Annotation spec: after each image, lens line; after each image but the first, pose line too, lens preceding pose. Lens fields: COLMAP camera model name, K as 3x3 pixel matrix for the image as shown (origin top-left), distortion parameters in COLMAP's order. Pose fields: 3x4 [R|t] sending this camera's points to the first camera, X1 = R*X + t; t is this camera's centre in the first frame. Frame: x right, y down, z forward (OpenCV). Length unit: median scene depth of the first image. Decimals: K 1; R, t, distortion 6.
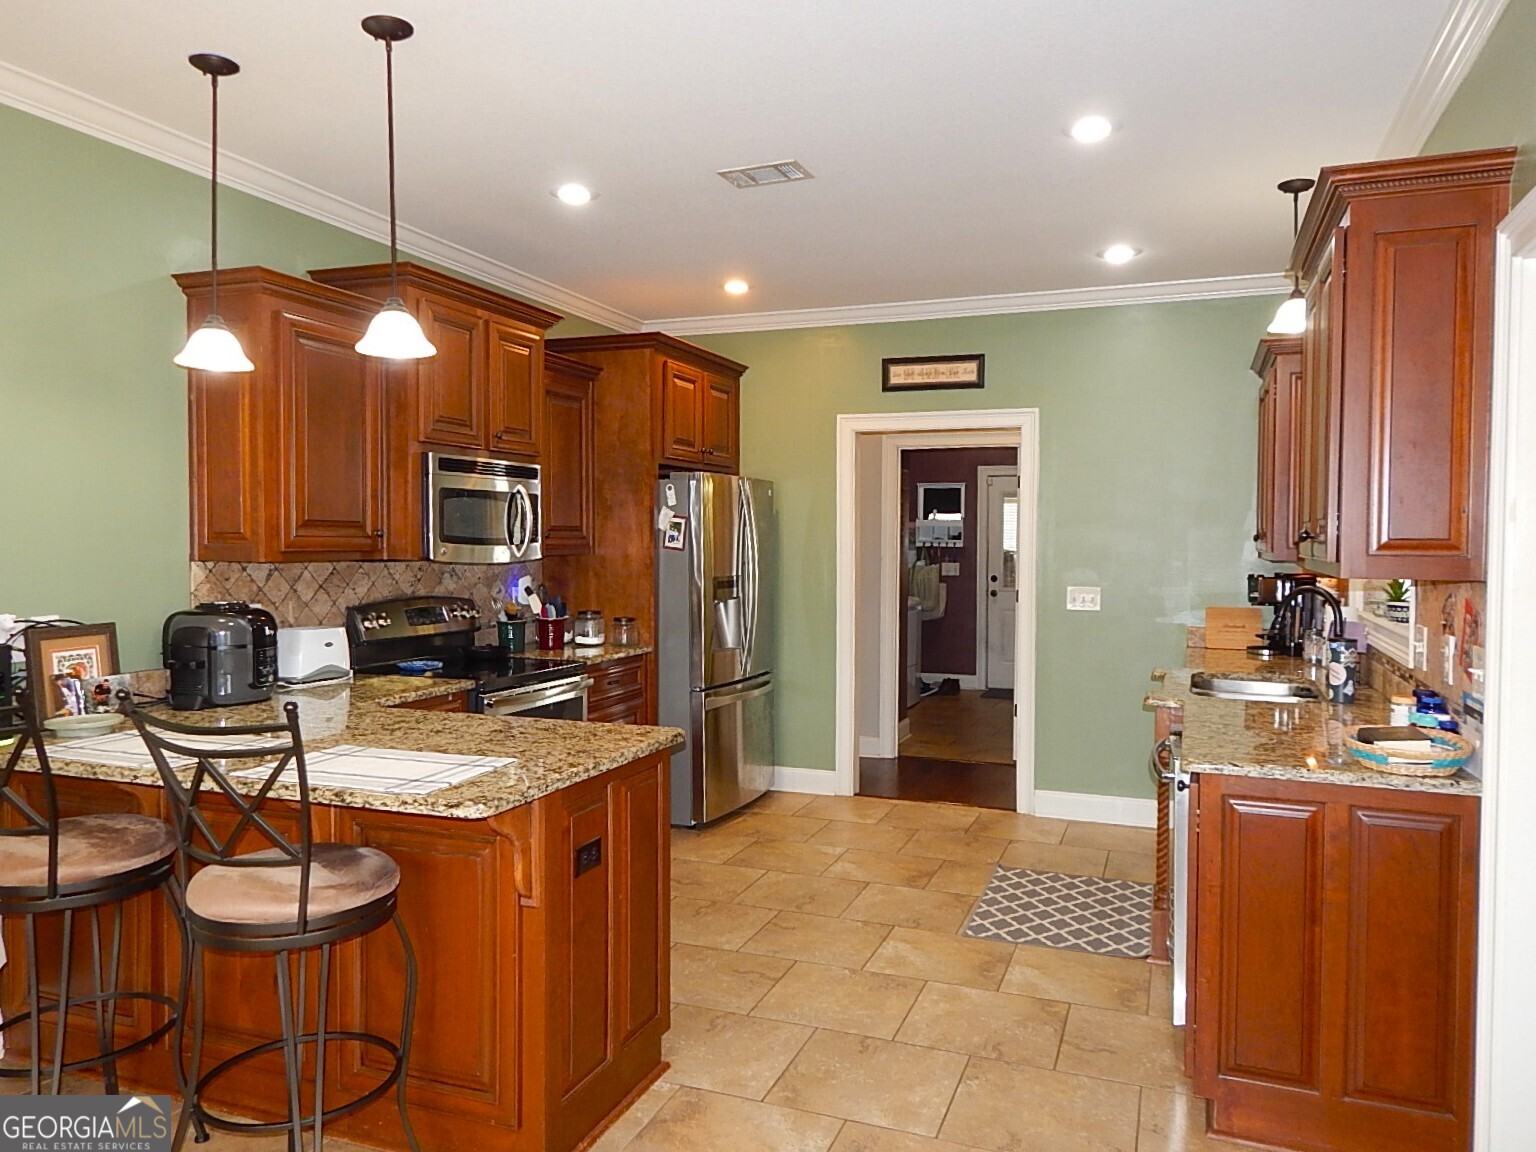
lens RADIAL K [[1034.6, 0, 782.1], [0, 1034.6, 574.0], [0, 0, 1]] dist [0.013281, -0.004822]
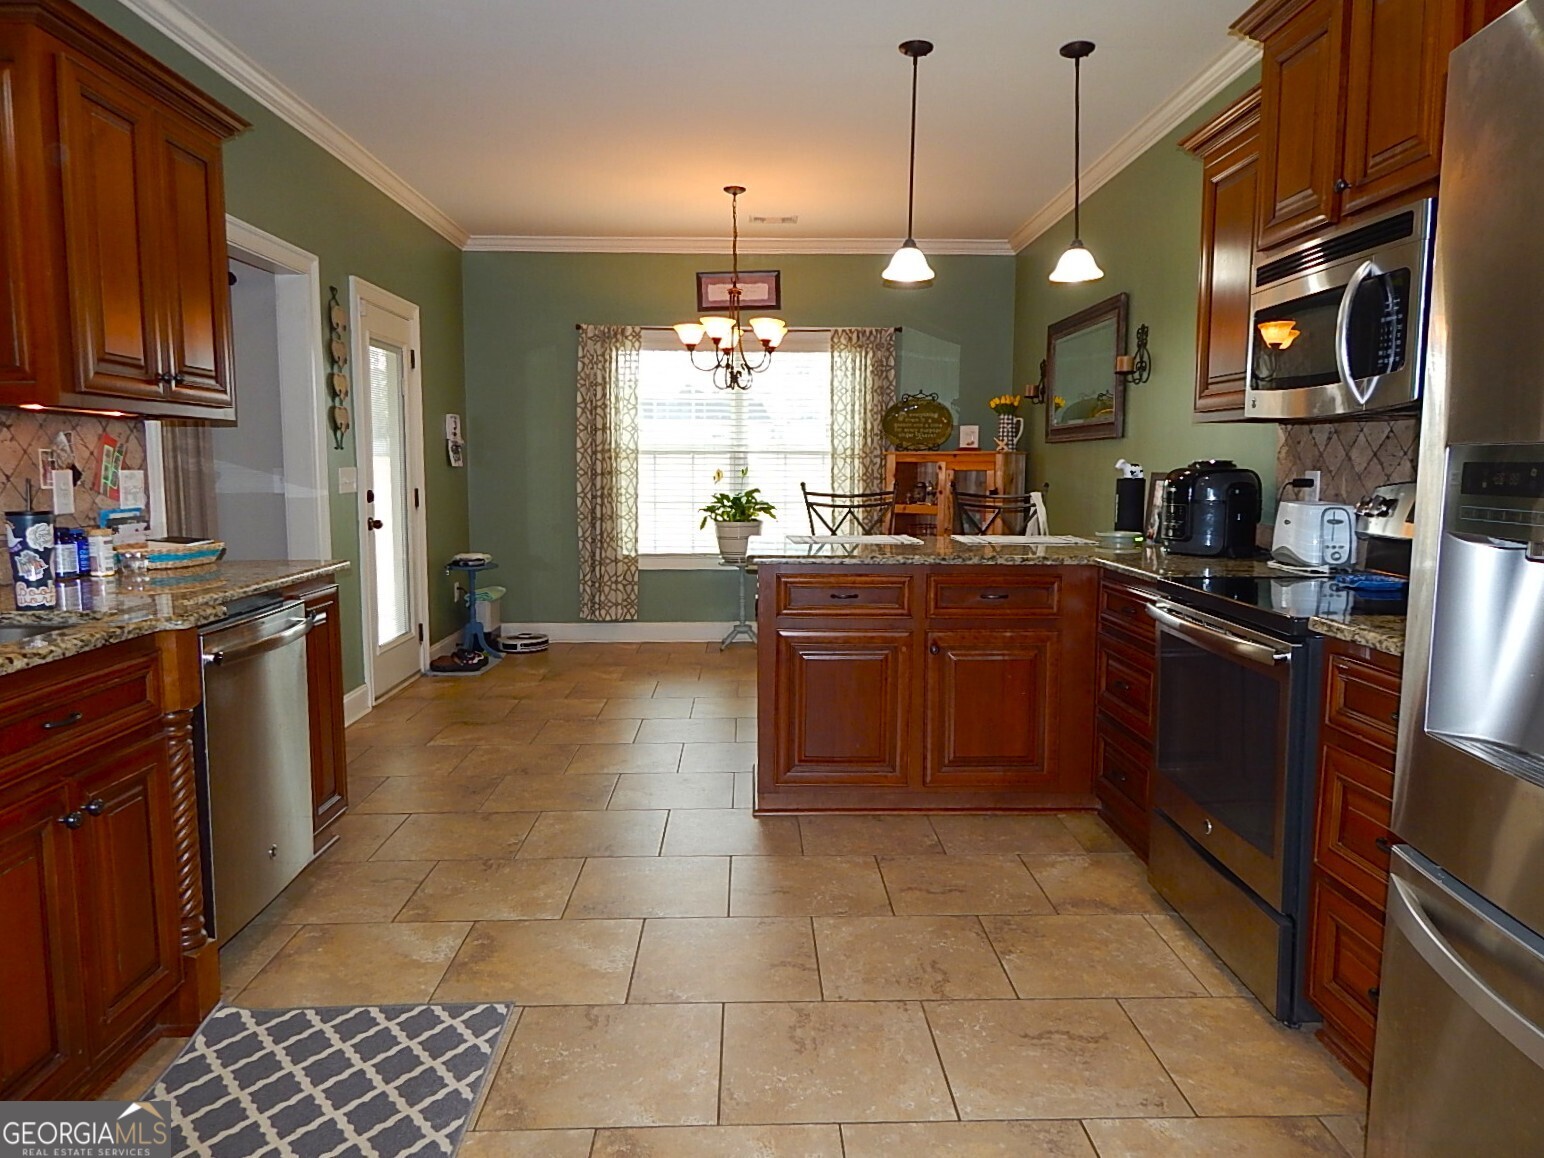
lens RADIAL K [[1040.0, 0, 771.3], [0, 1040.0, 571.7], [0, 0, 1]] dist [0.013281, -0.004822]
pose [[-0.924895, 0.034239, -0.378677, 0.216162], [-0.020113, 0.990137, 0.138650, -0.000254], [0.379689, 0.135853, -0.915085, 1.331901]]
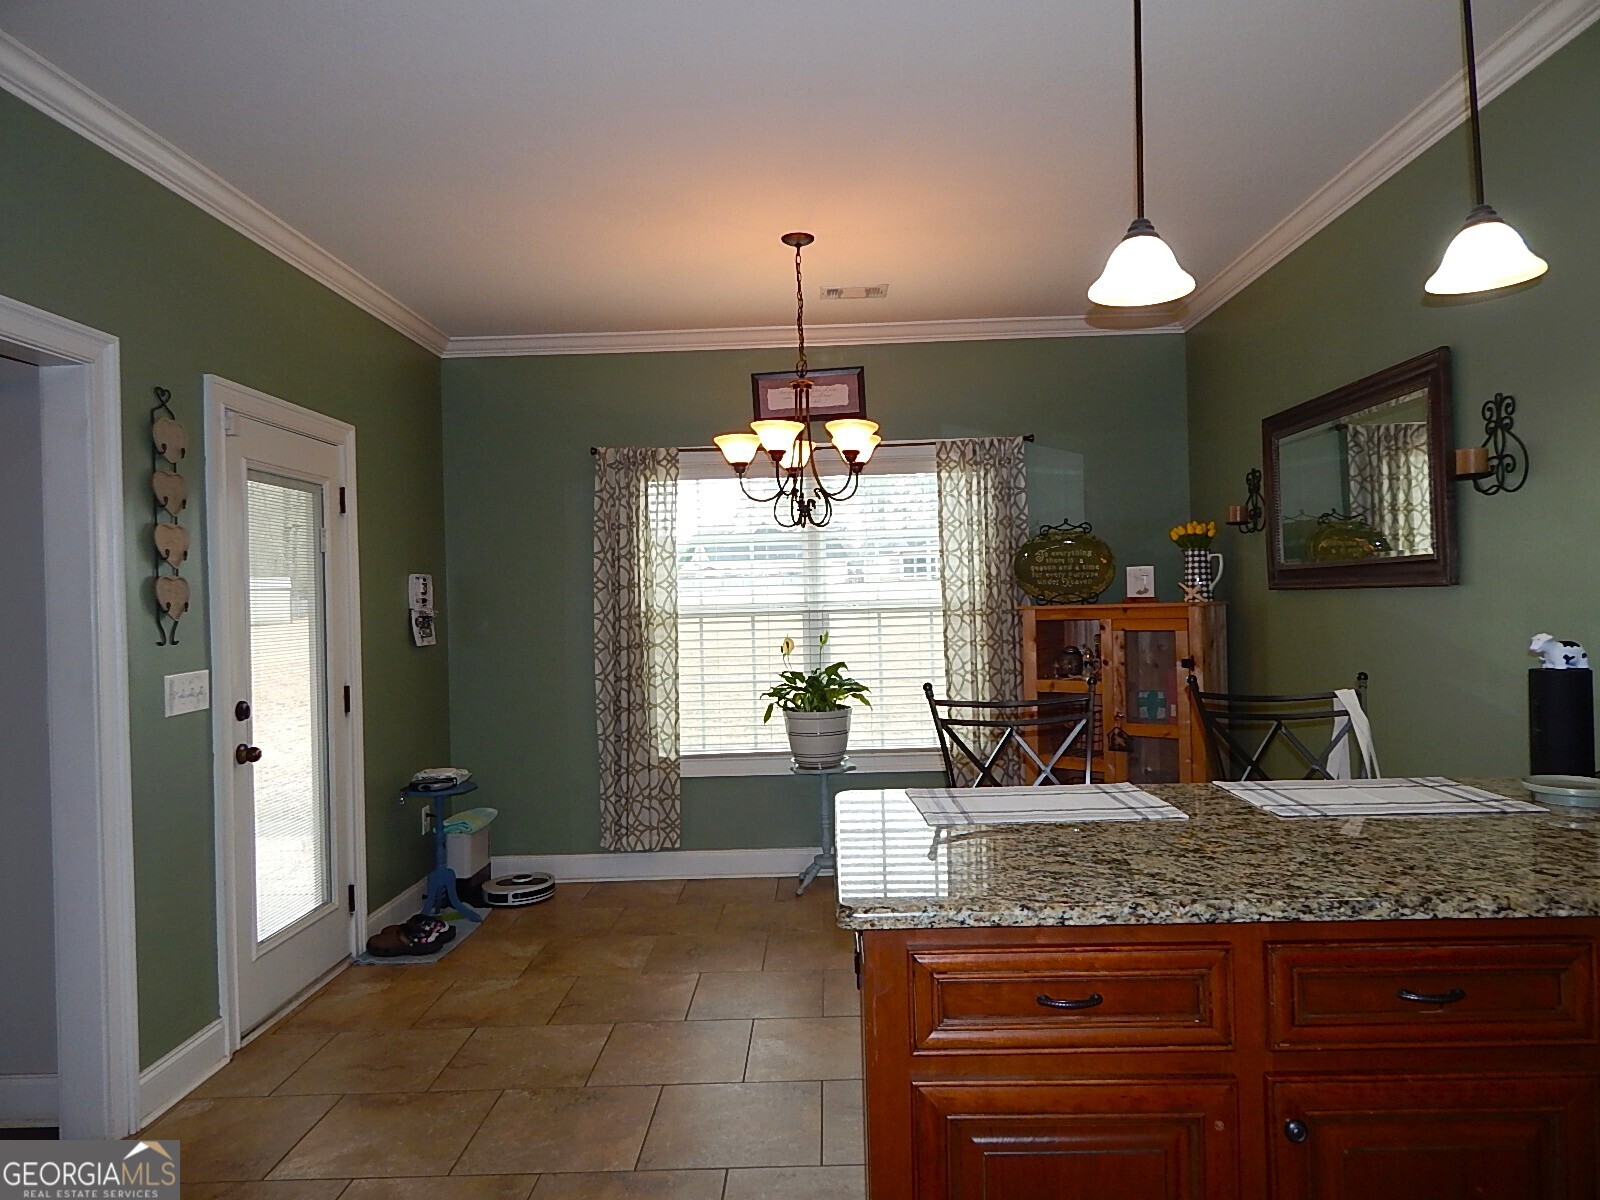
lens RADIAL K [[1077.7, 0, 798.7], [0, 1077.7, 600.2], [0, 0, 1]] dist [0.013281, -0.004822]
pose [[-0.941696, 0.023340, -0.335653, 0.072470], [0.012557, 0.999334, 0.034260, -0.013987], [0.336229, 0.028048, -0.941362, 0.954080]]
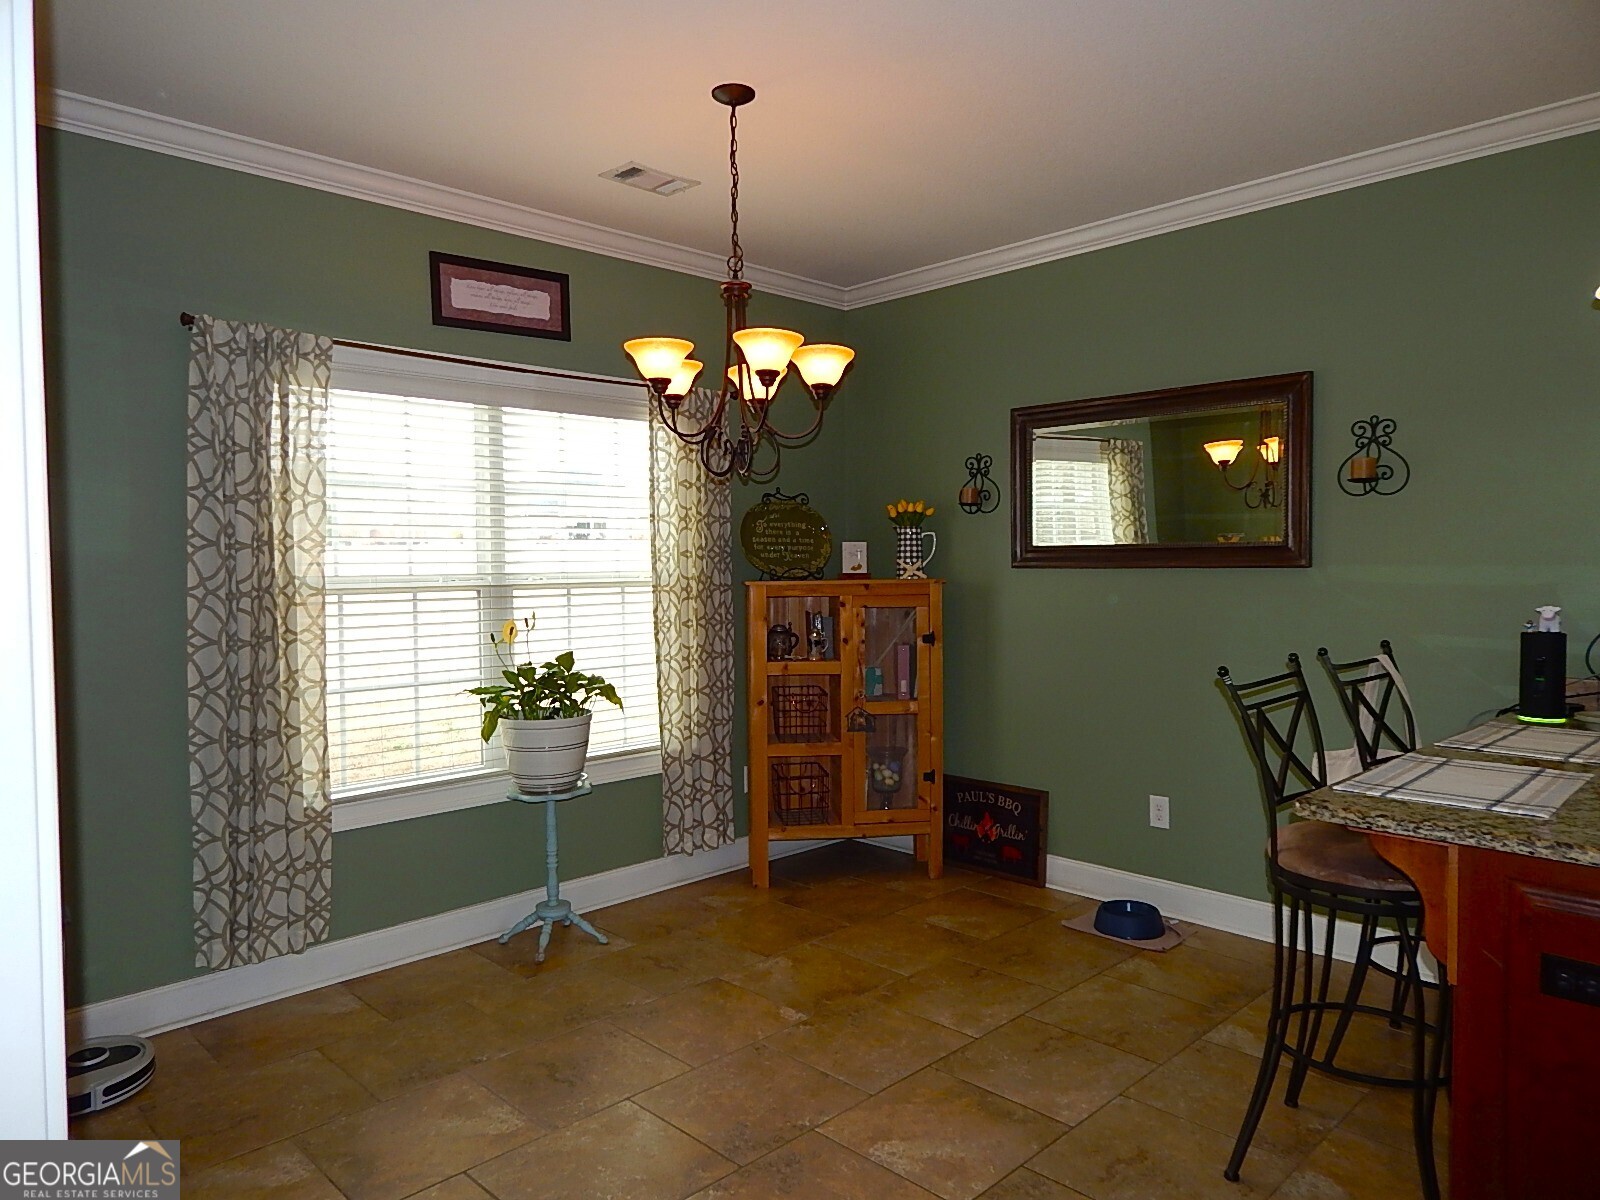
lens RADIAL K [[1077.7, 0, 807.1], [0, 1077.7, 597.0], [0, 0, 1]] dist [0.013281, -0.004822]
pose [[-0.407404, 0.032135, -0.912682, 0.381624], [-0.027067, 0.998517, 0.047240, -0.000740], [0.912847, 0.043949, -0.405930, 0.427691]]
